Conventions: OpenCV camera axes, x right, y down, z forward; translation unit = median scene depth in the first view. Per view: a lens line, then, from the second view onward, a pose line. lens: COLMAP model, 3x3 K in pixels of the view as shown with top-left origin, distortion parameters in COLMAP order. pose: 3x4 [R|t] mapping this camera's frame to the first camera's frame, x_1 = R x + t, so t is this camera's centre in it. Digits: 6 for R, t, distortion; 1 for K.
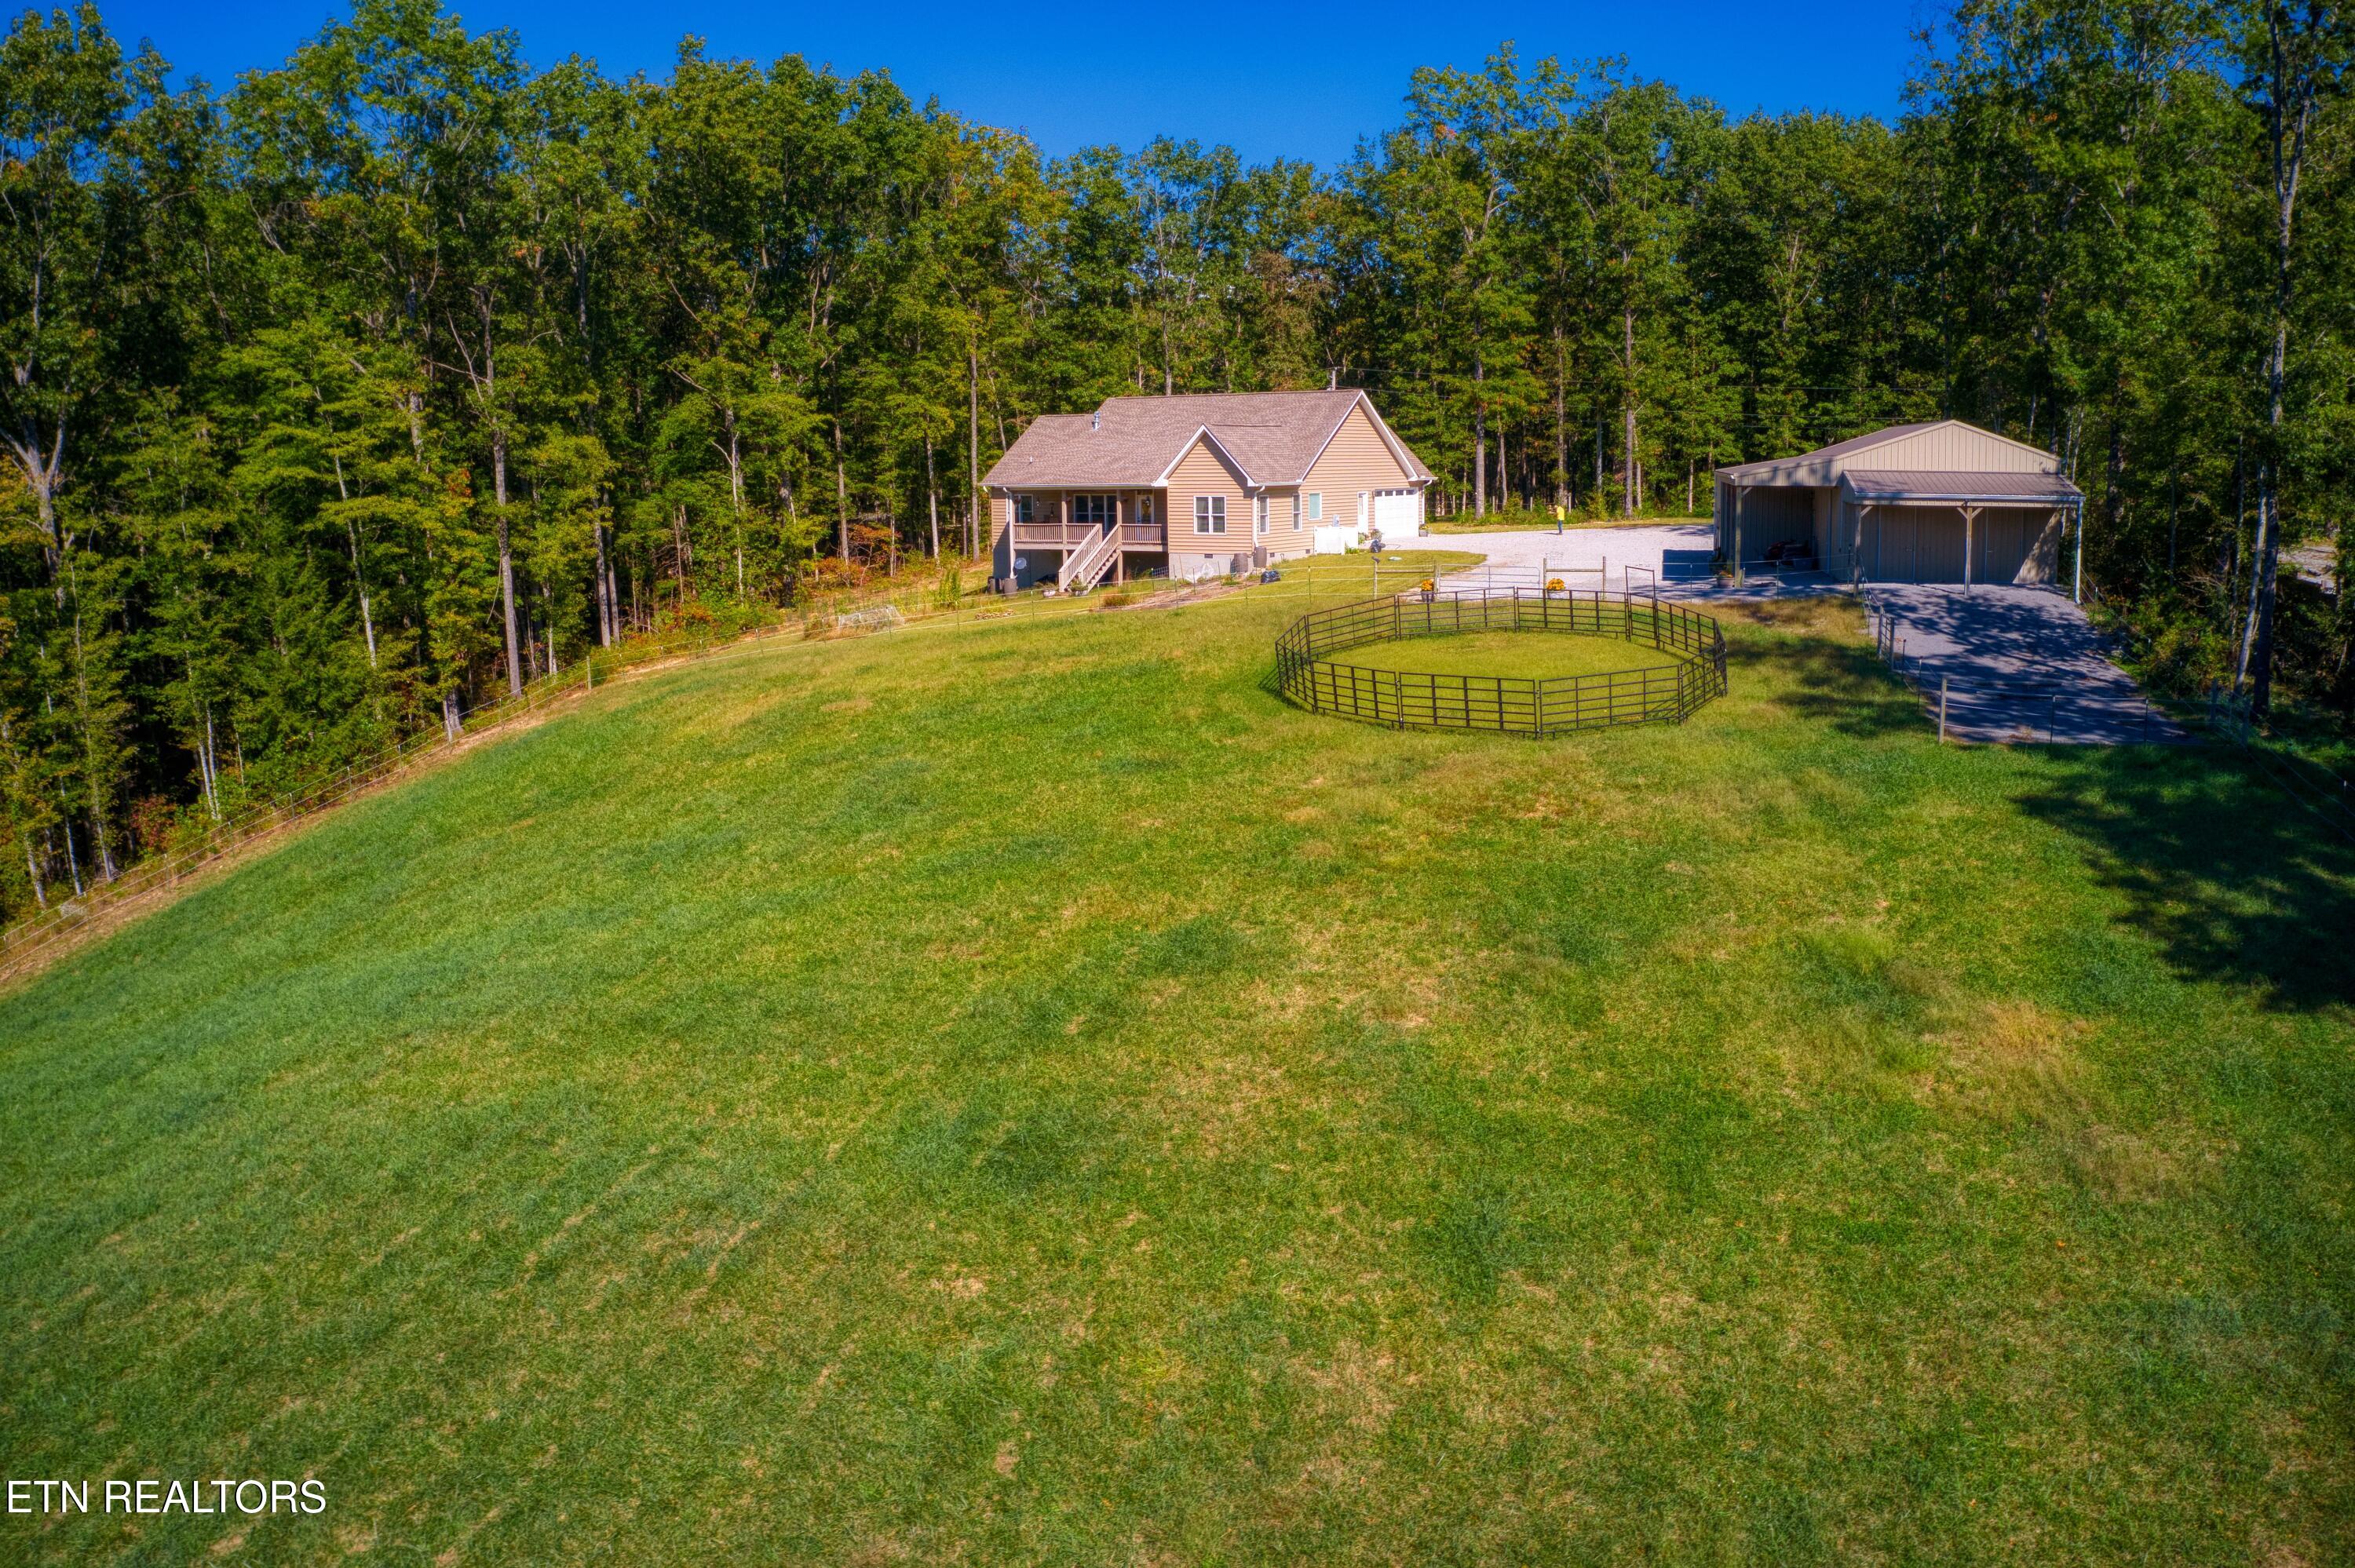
lens RADIAL K [[1799.9, 0, 1177.5], [0, 1799.9, 784.0], [0, 0, 1]] dist [-0.161509, 0.003744]
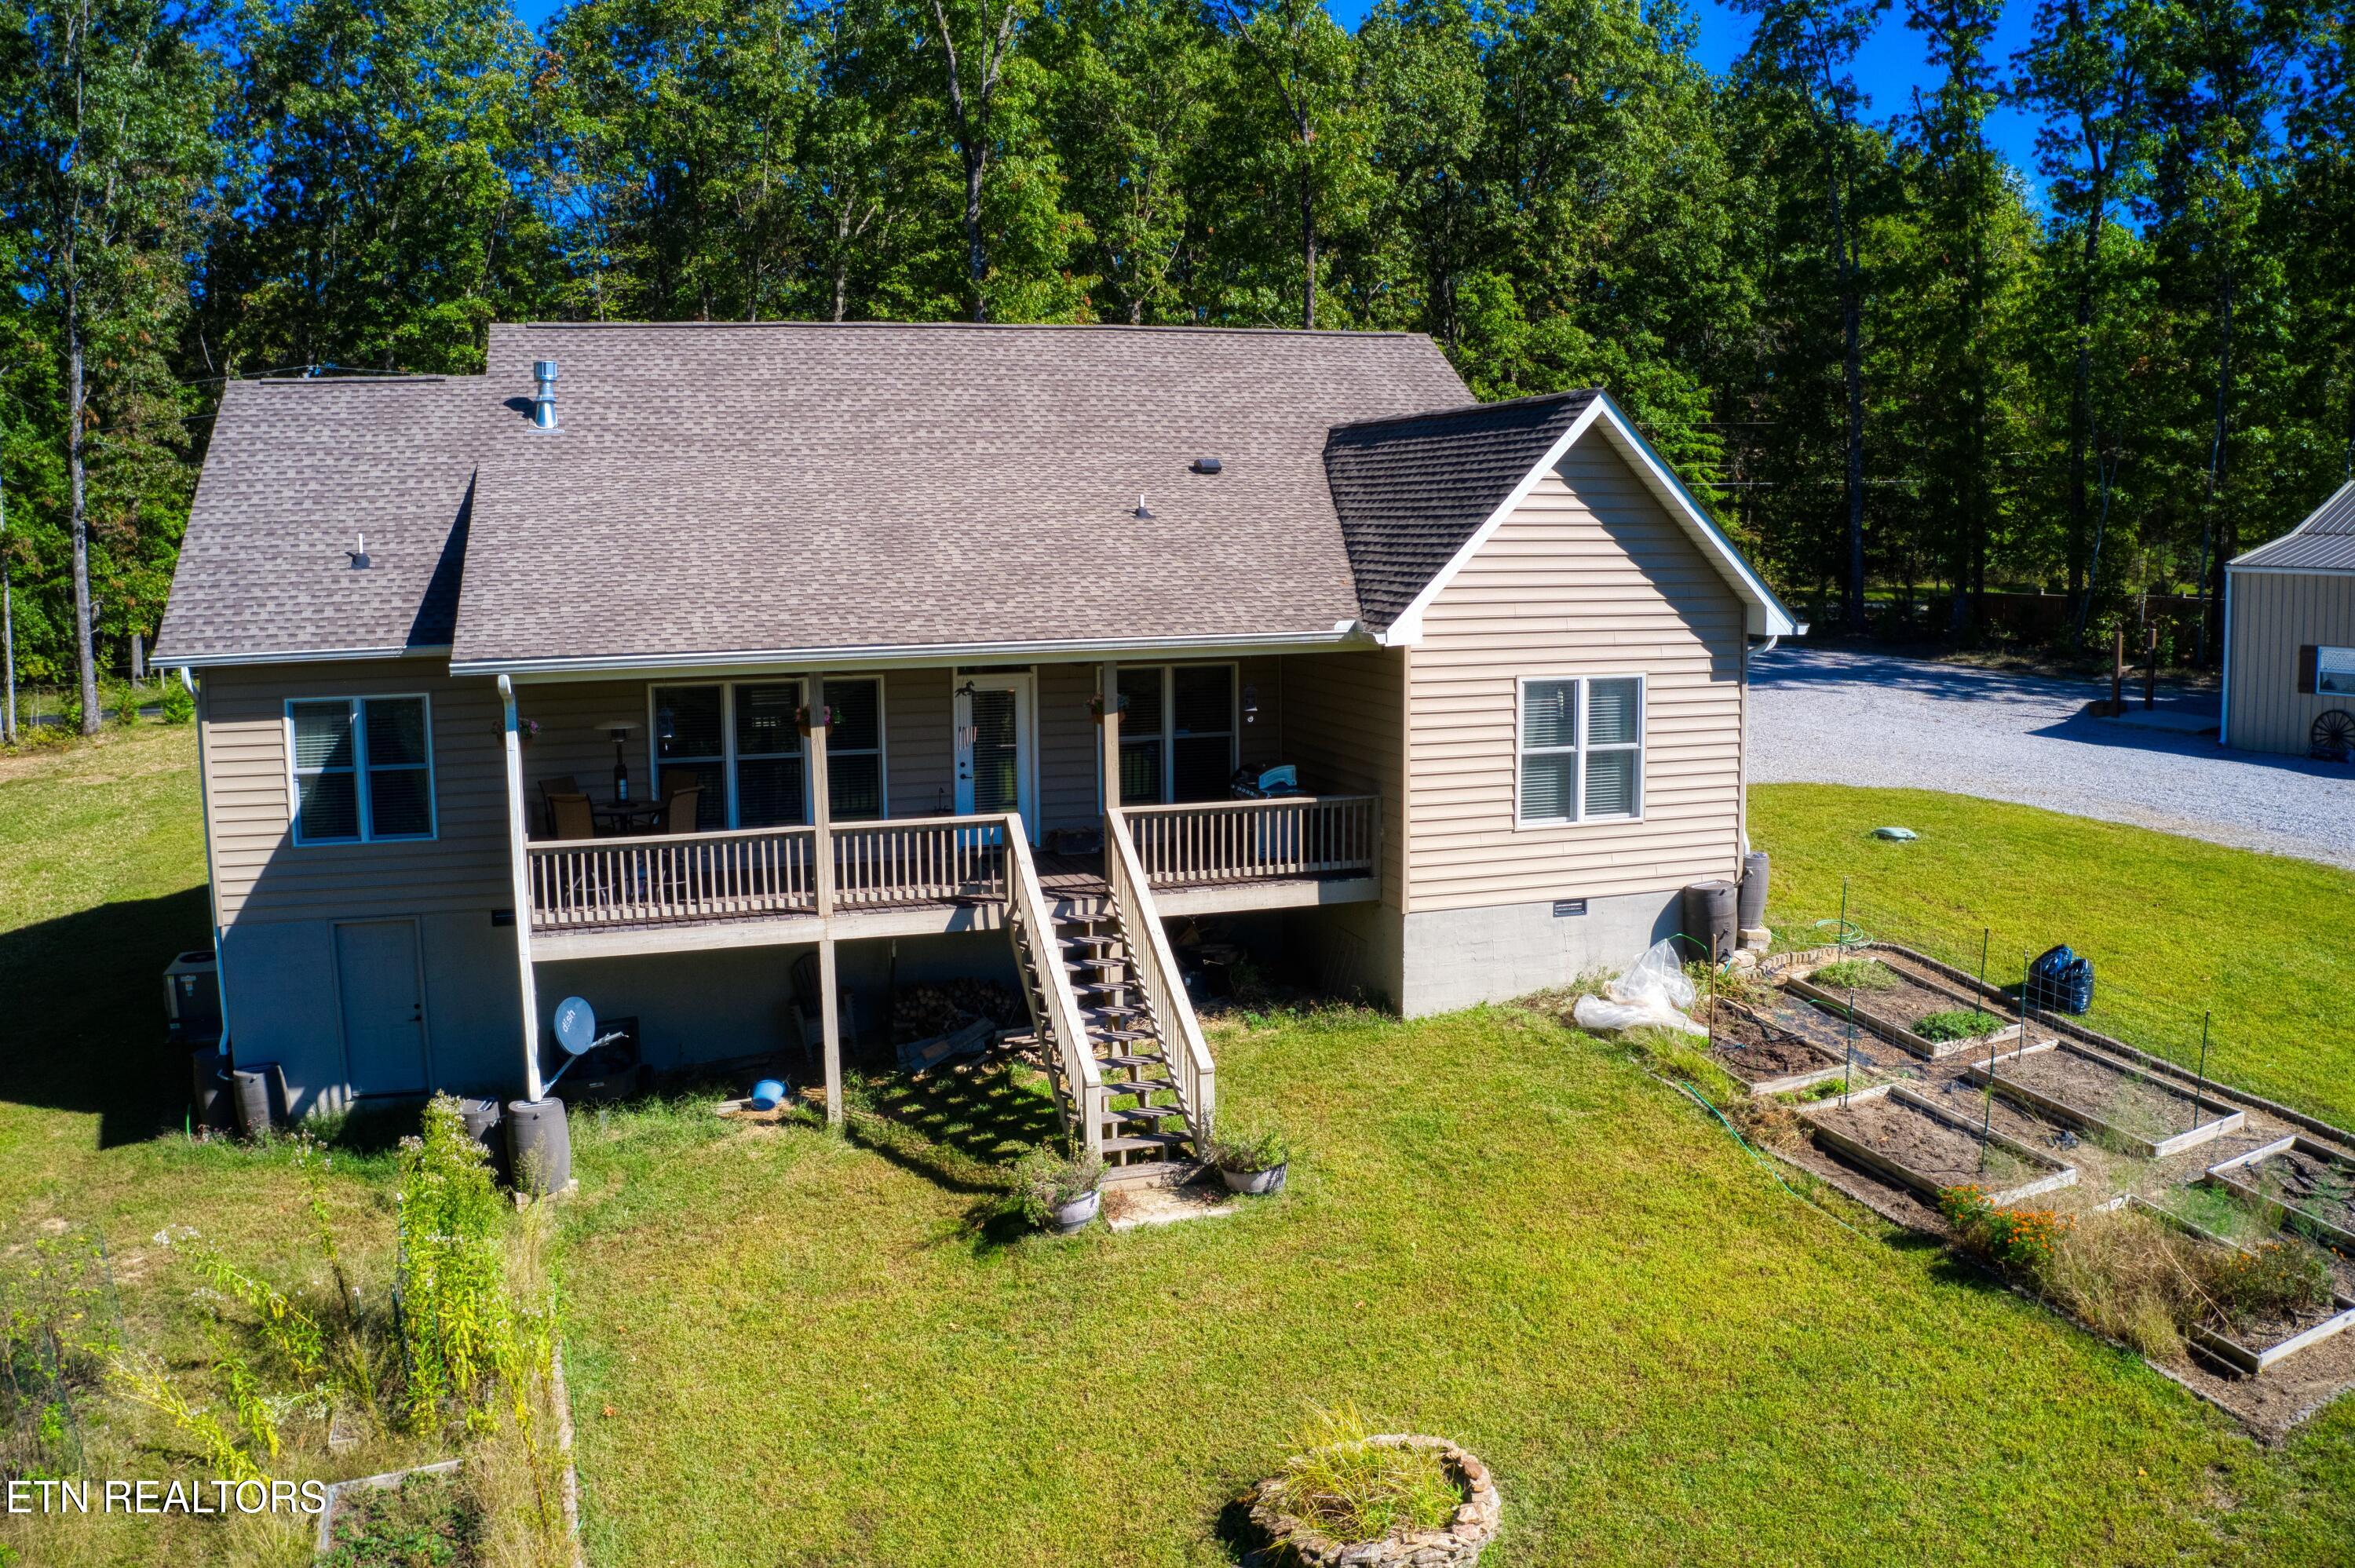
lens RADIAL K [[1855.2, 0, 1178.7], [0, 1855.2, 766.9], [0, 0, 1]] dist [-0.186874, 0.018791]
pose [[0.639624, -0.092201, 0.763138, -0.208877], [0.140599, 0.990065, 0.001776, -0.148567], [-0.755720, 0.106160, 0.646233, 0.832078]]
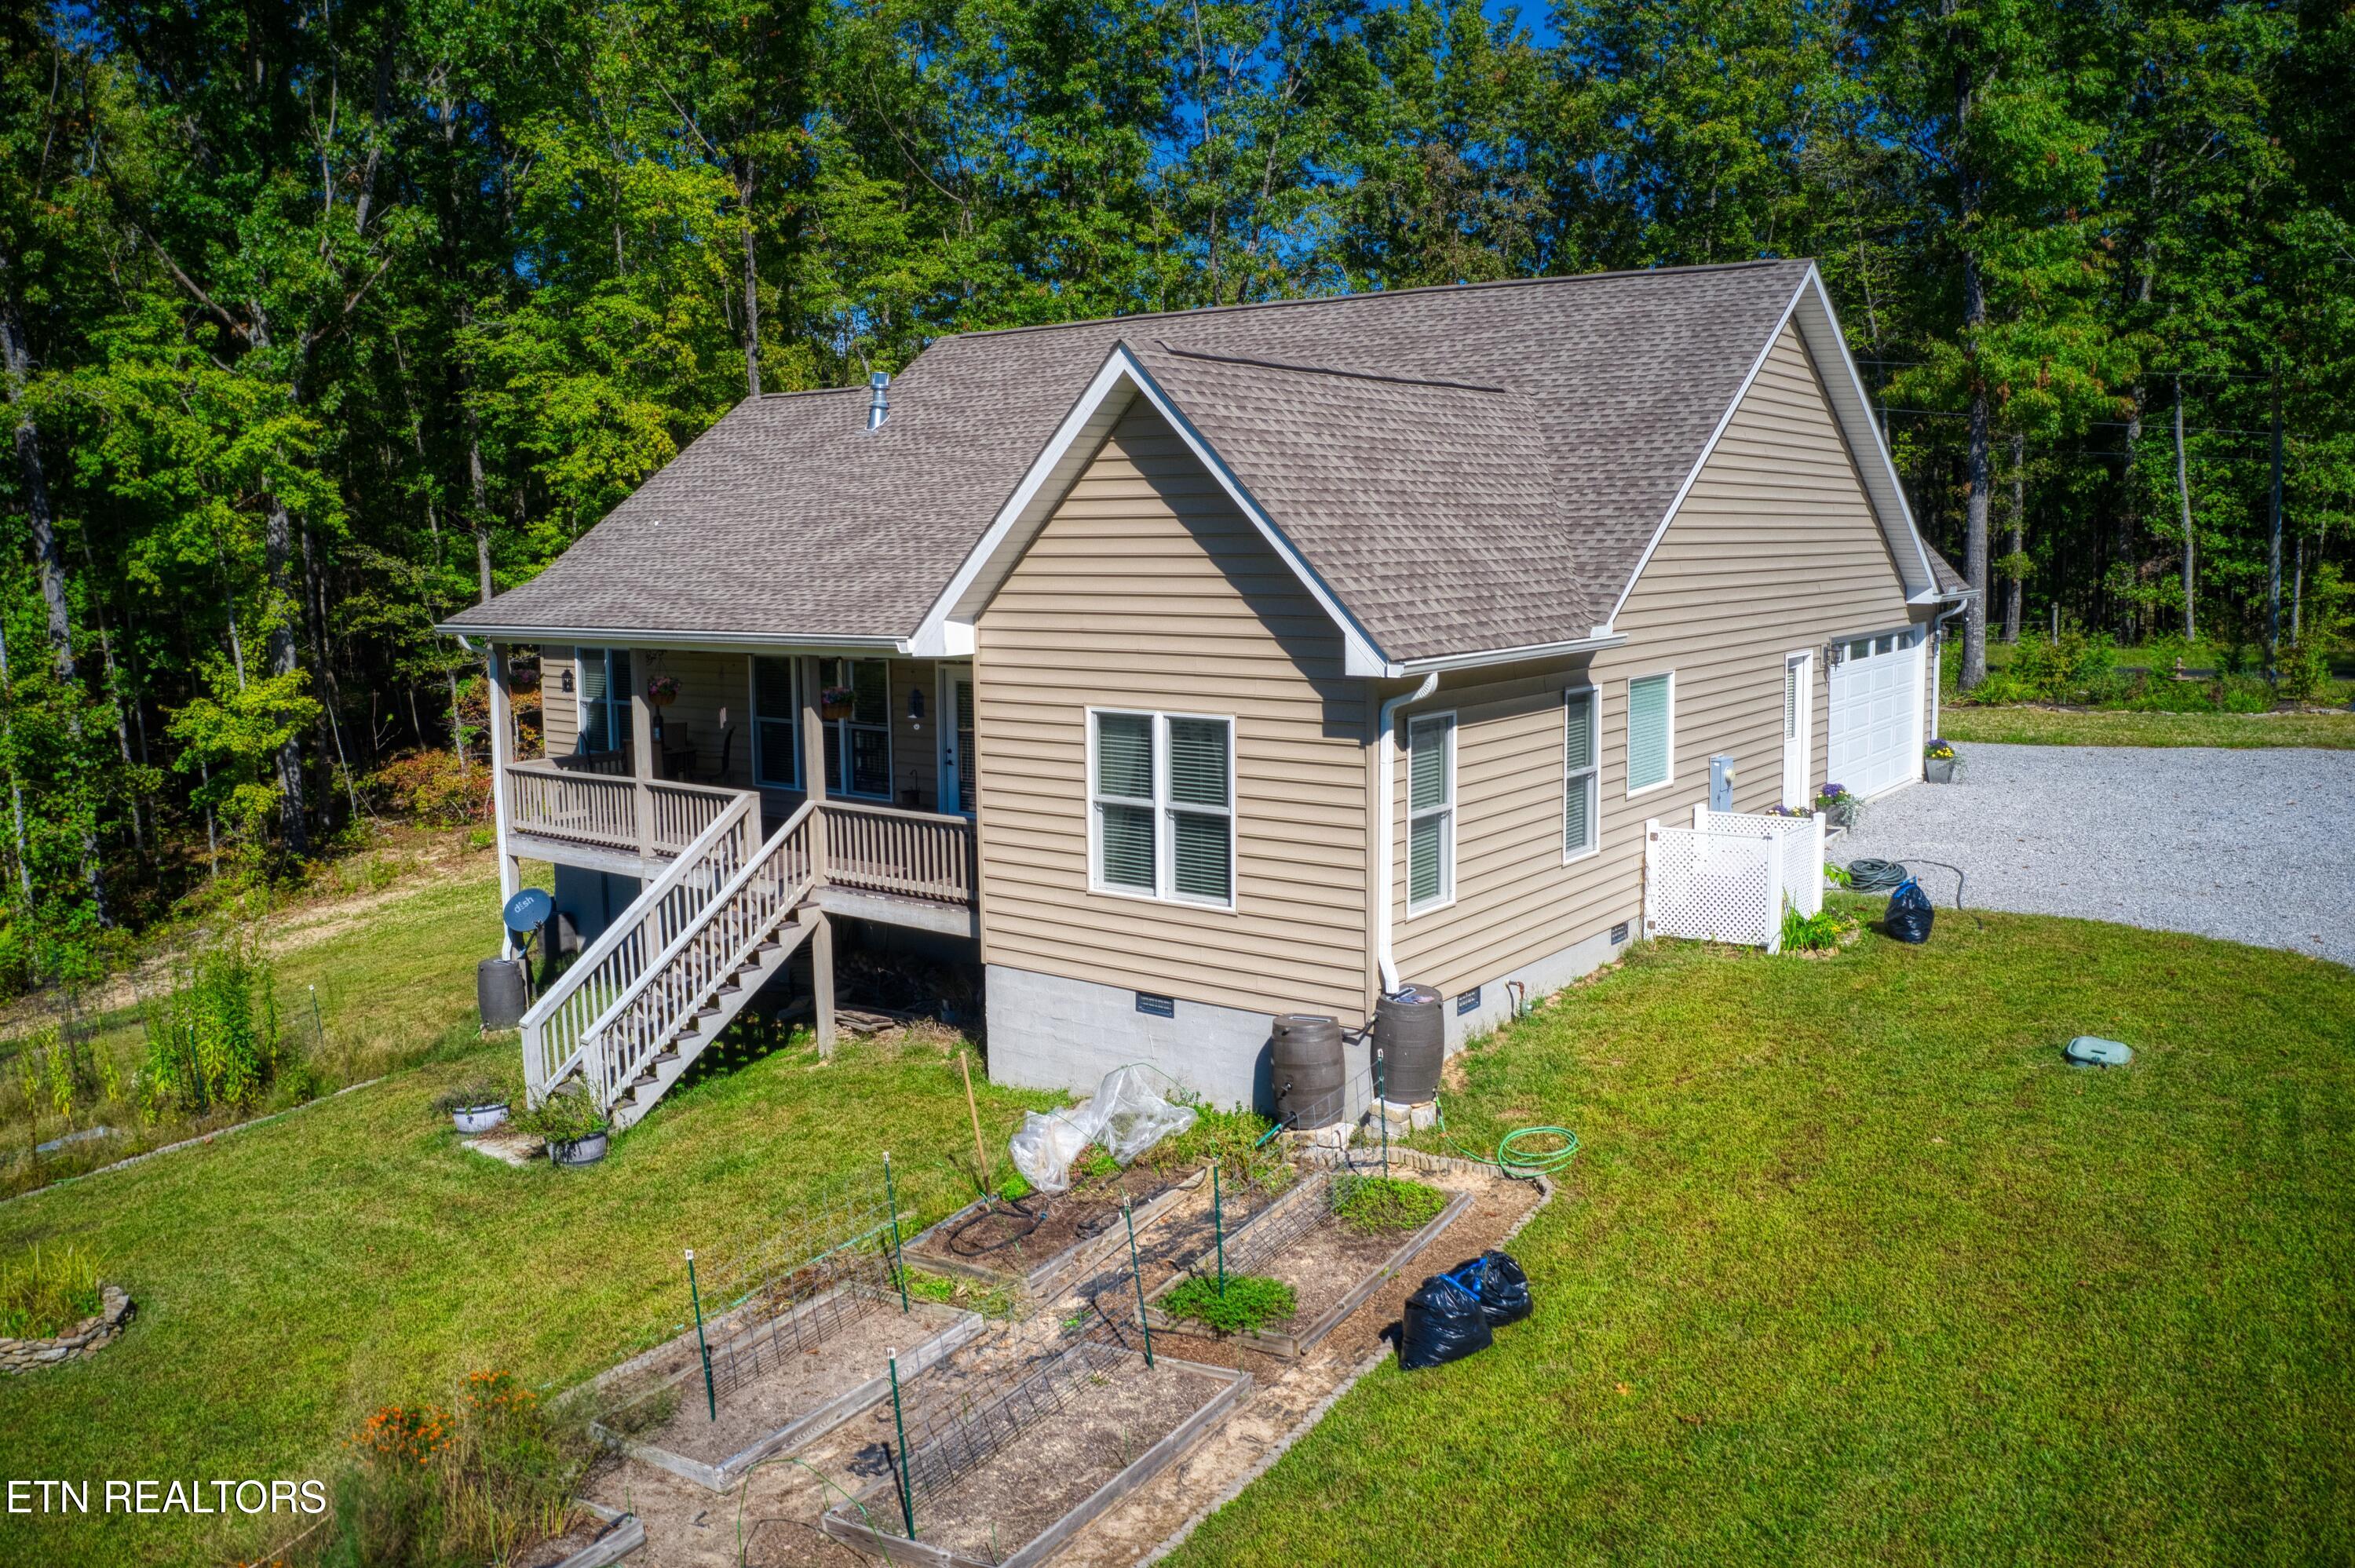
lens RADIAL K [[1855.2, 0, 1178.7], [0, 1855.2, 766.9], [0, 0, 1]] dist [-0.186874, 0.018791]
pose [[0.996724, 0.012337, -0.079927, 0.034881], [-0.016231, 0.998703, -0.048249, -0.137281], [0.079228, 0.049388, 0.995632, 0.754866]]
